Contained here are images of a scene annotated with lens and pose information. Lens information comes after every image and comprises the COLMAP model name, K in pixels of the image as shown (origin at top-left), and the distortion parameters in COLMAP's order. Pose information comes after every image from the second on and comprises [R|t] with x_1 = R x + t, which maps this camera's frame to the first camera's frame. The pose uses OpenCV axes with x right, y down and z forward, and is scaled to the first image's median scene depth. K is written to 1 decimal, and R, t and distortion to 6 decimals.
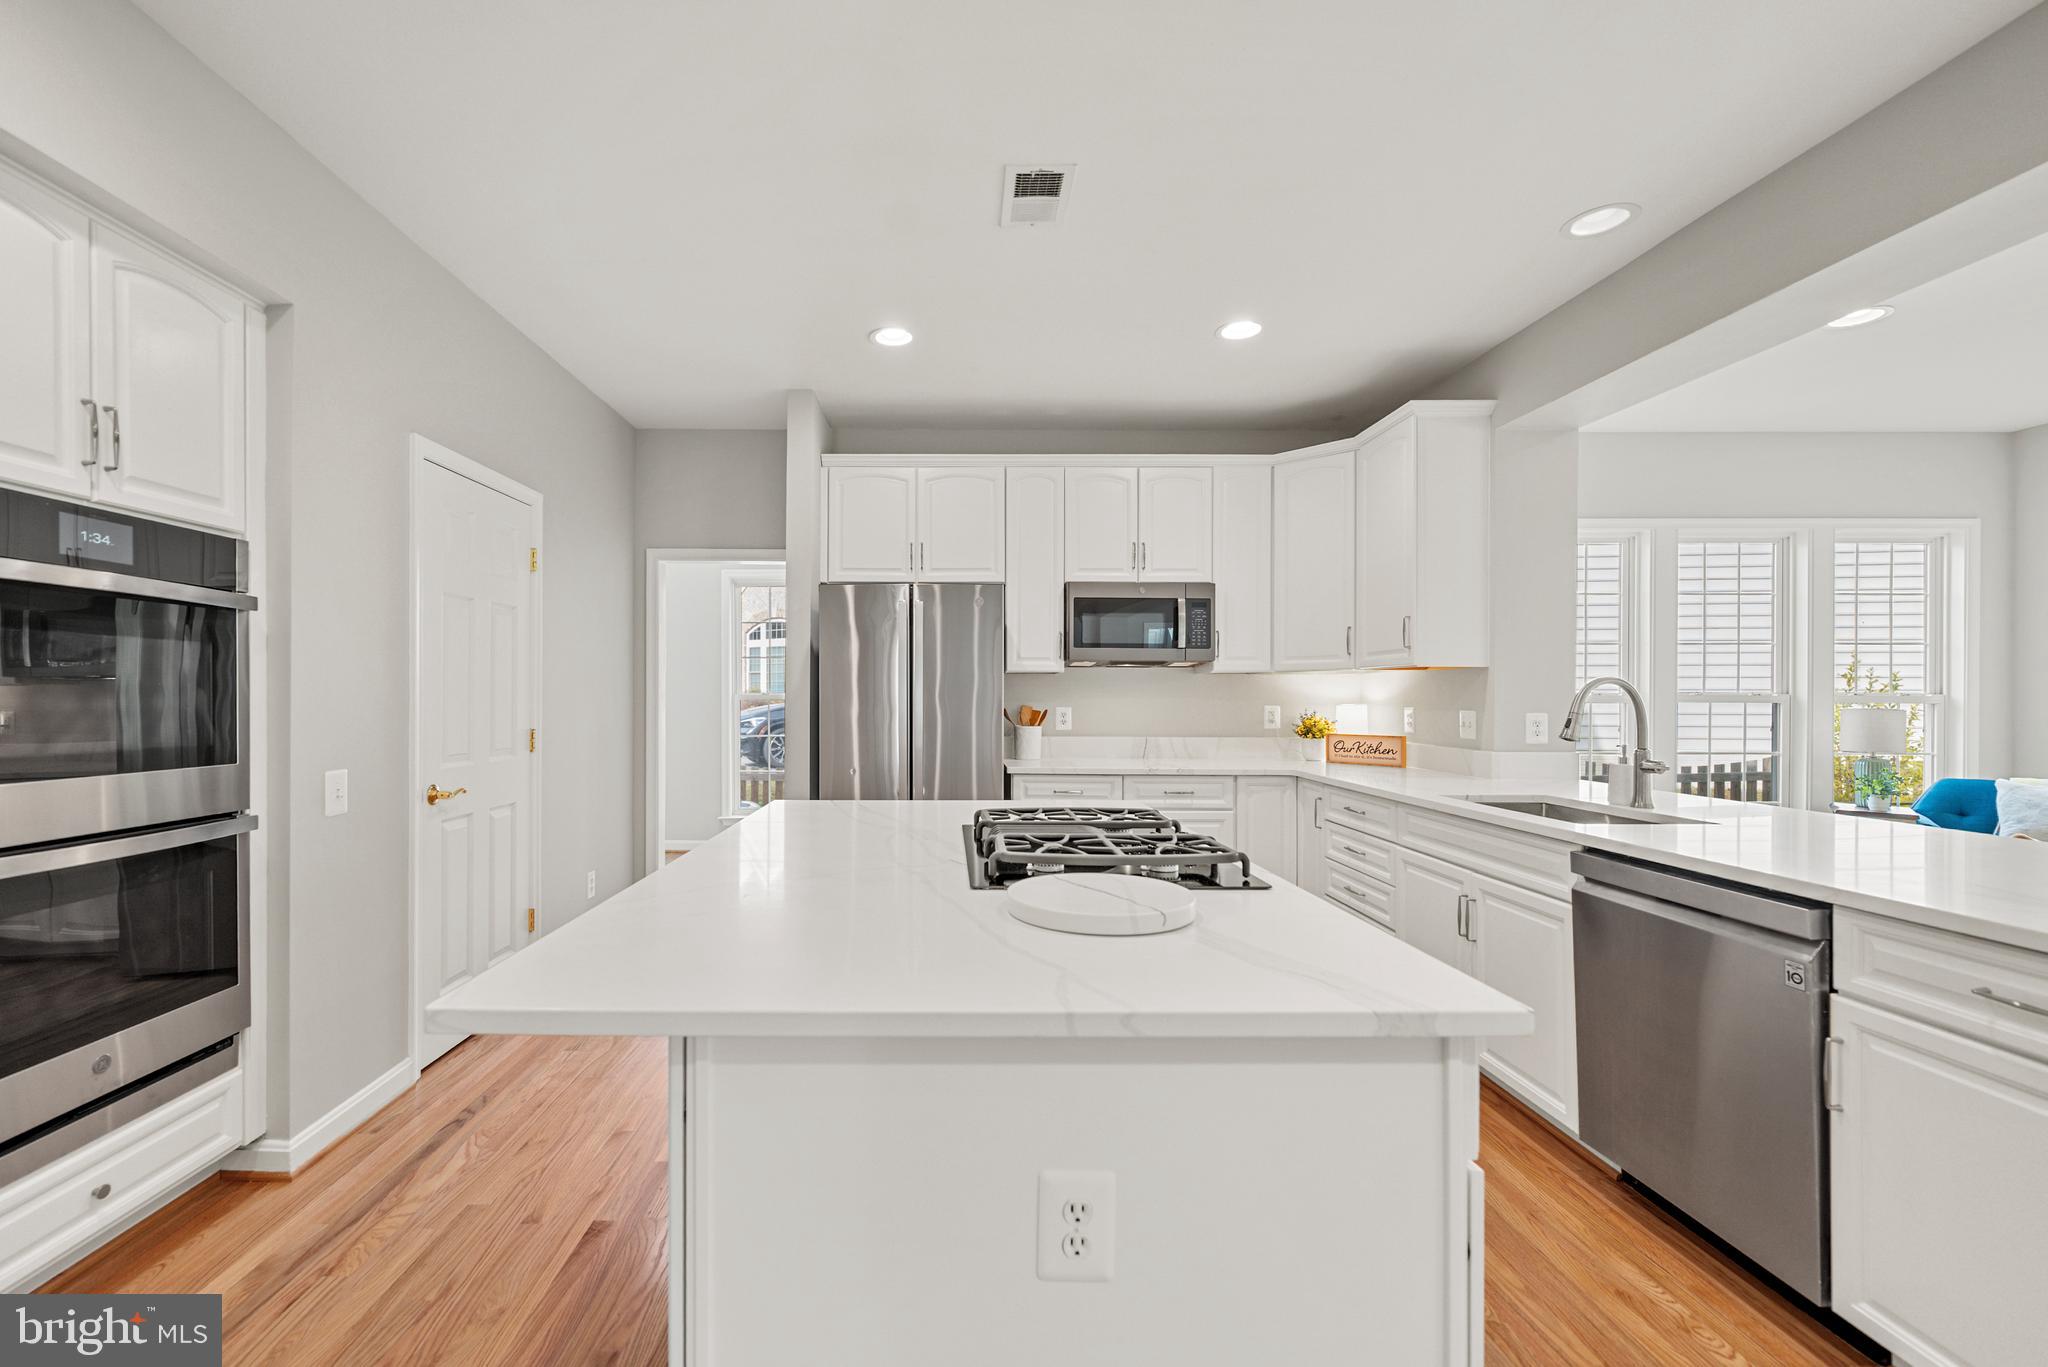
lens RADIAL K [[813.8, 0, 1020.2], [0, 813.8, 693.7], [0, 0, 1]] dist [-0.002752, 0.000394]
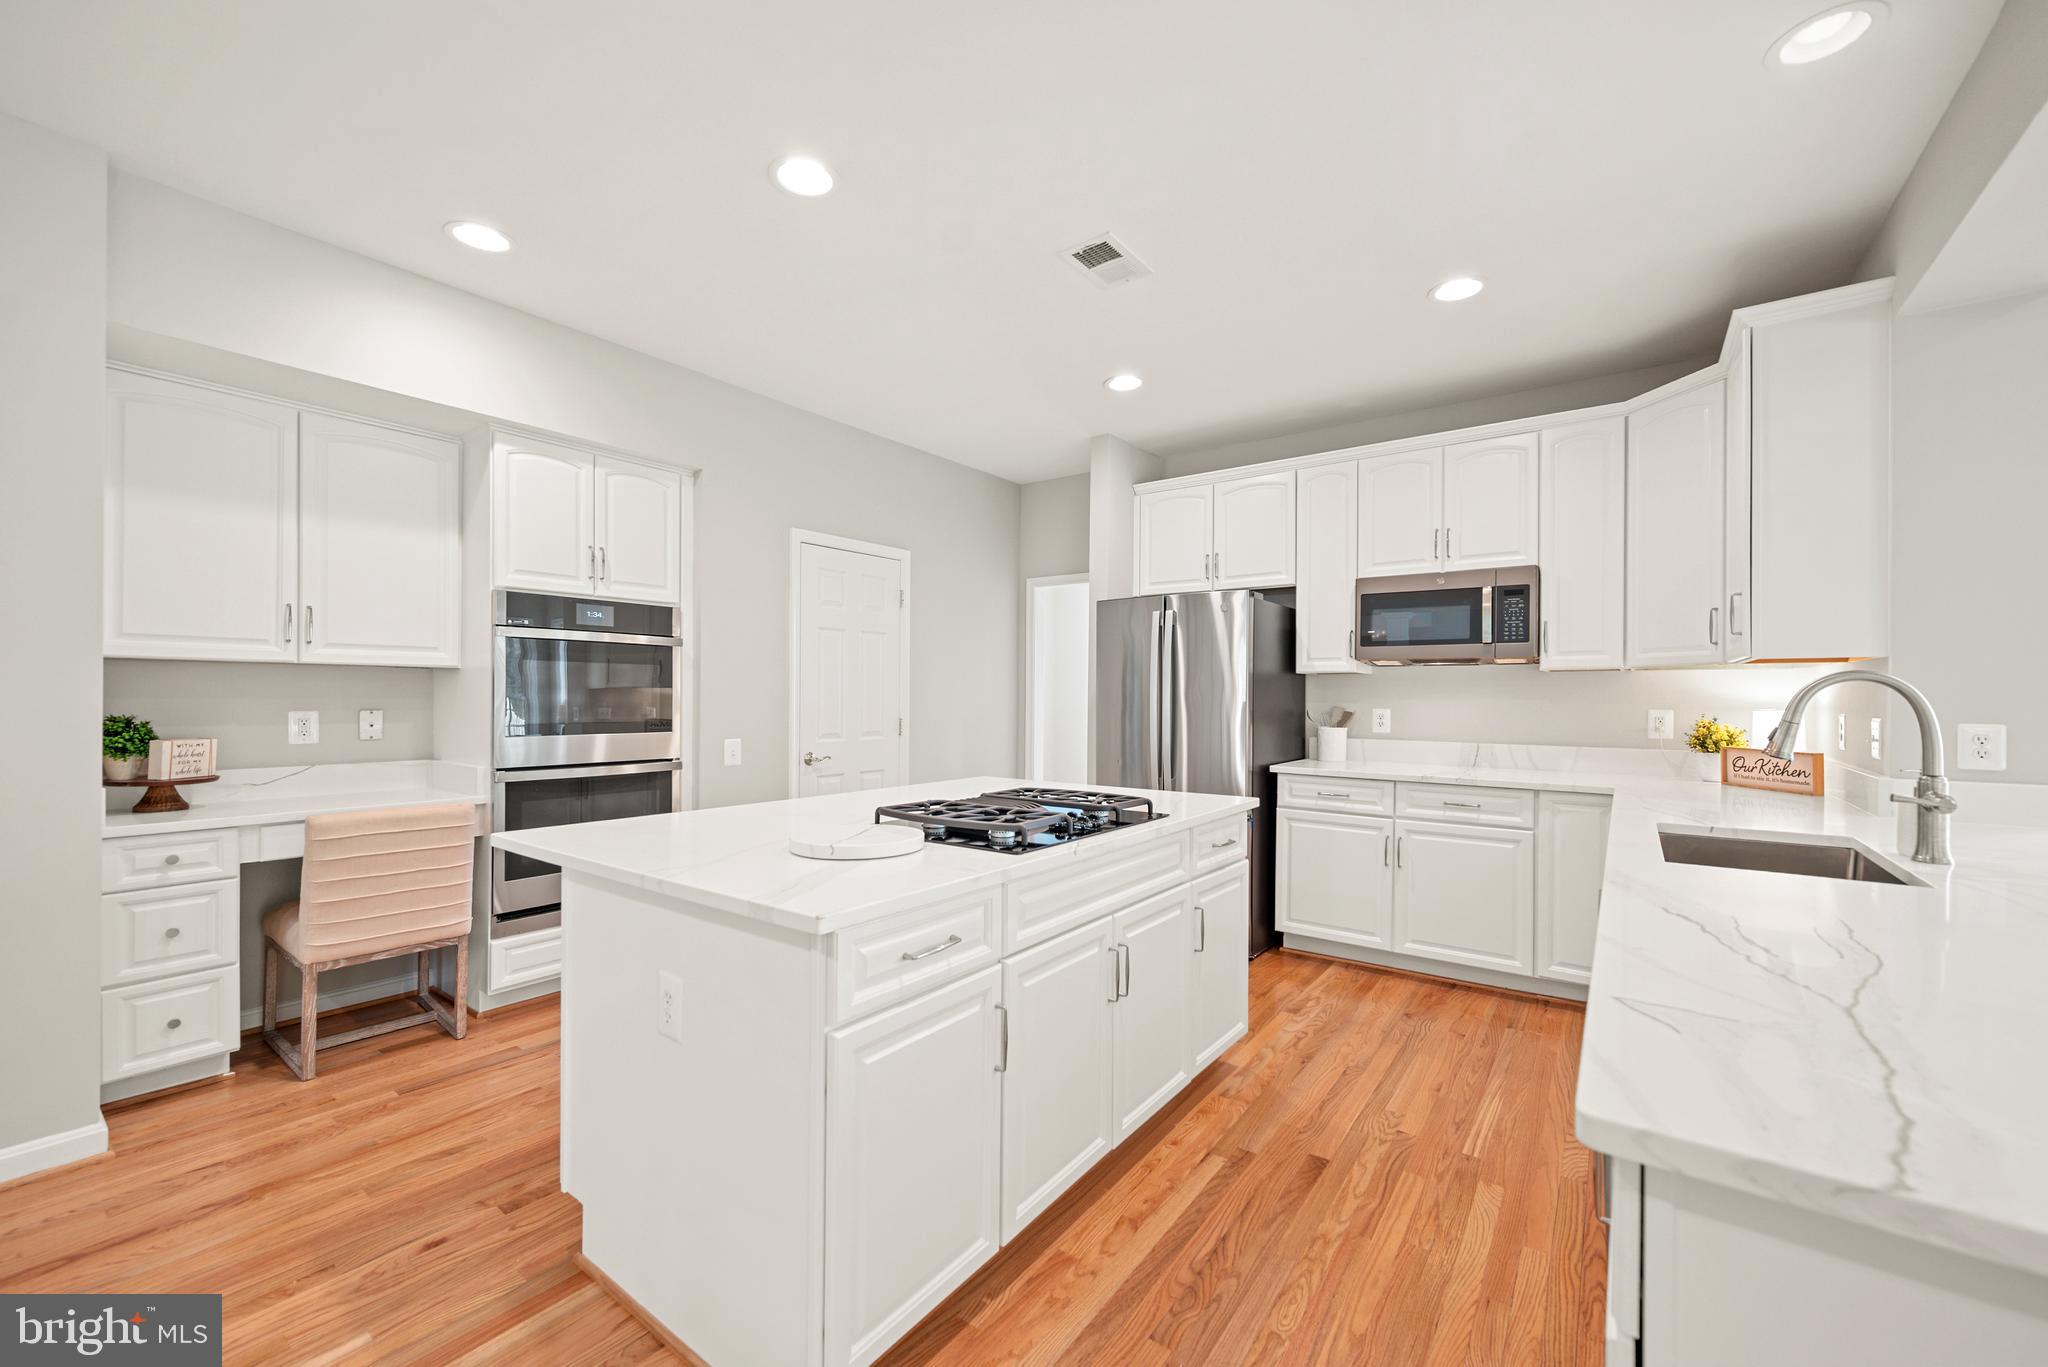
lens RADIAL K [[813.8, 0, 1079.1], [0, 813.8, 692.1], [0, 0, 1]] dist [-0.002752, 0.000394]
pose [[0.816940, -0.000561, -0.576722, 0.369155], [-0.001549, 0.999994, -0.003168, 0.000688], [0.576721, 0.003481, 0.816934, 0.022247]]
